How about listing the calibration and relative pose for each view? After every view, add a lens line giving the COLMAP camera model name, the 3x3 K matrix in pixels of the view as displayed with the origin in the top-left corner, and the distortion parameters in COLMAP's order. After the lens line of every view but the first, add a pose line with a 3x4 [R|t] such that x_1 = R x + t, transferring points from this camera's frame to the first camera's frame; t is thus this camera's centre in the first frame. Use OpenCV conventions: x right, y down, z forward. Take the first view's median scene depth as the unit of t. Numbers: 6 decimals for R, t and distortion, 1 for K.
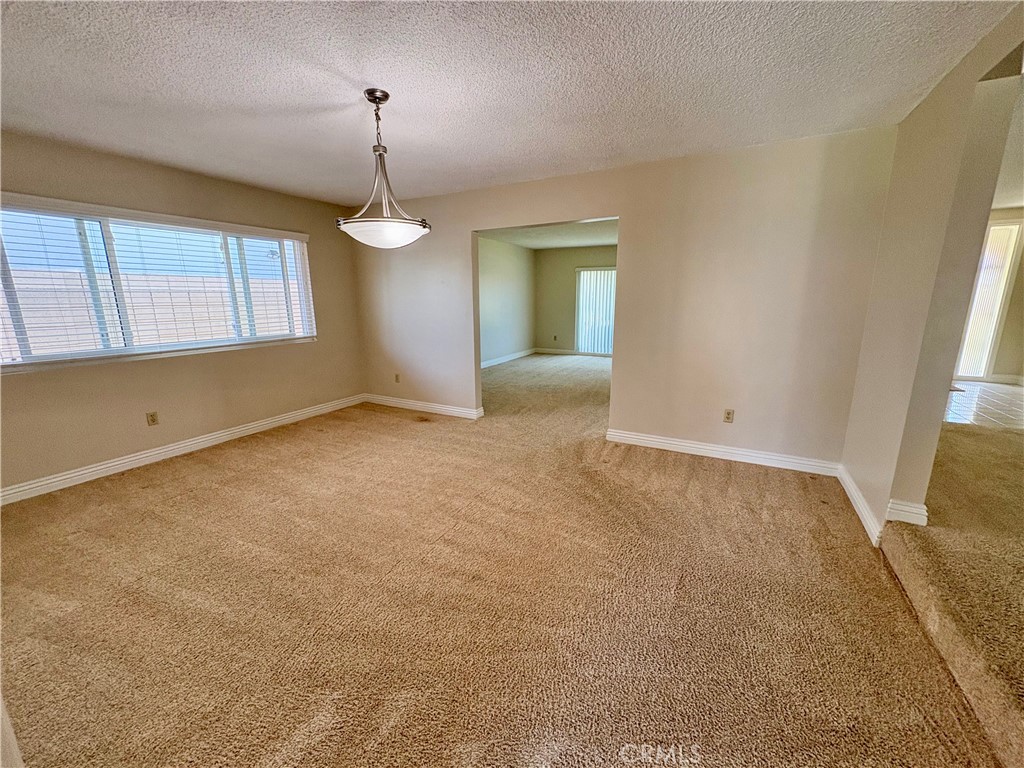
lens RADIAL K [[408.6, 0, 510.4], [0, 408.6, 383.1], [0, 0, 1]] dist [0.000302, 0.000297]
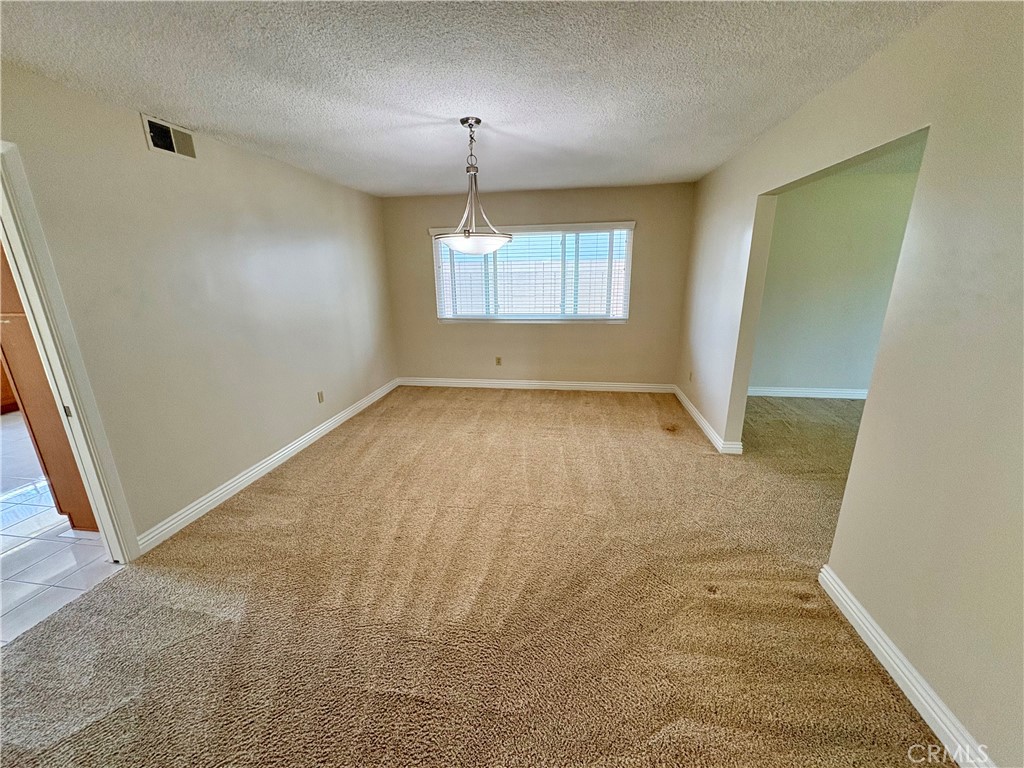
lens RADIAL K [[408.6, 0, 510.4], [0, 408.6, 383.1], [0, 0, 1]] dist [0.000302, 0.000297]
pose [[0.338088, 0.257189, -0.905290, 0.514669], [-0.181953, 0.961648, 0.205248, -0.142889], [0.923358, 0.095328, 0.371918, 0.411320]]
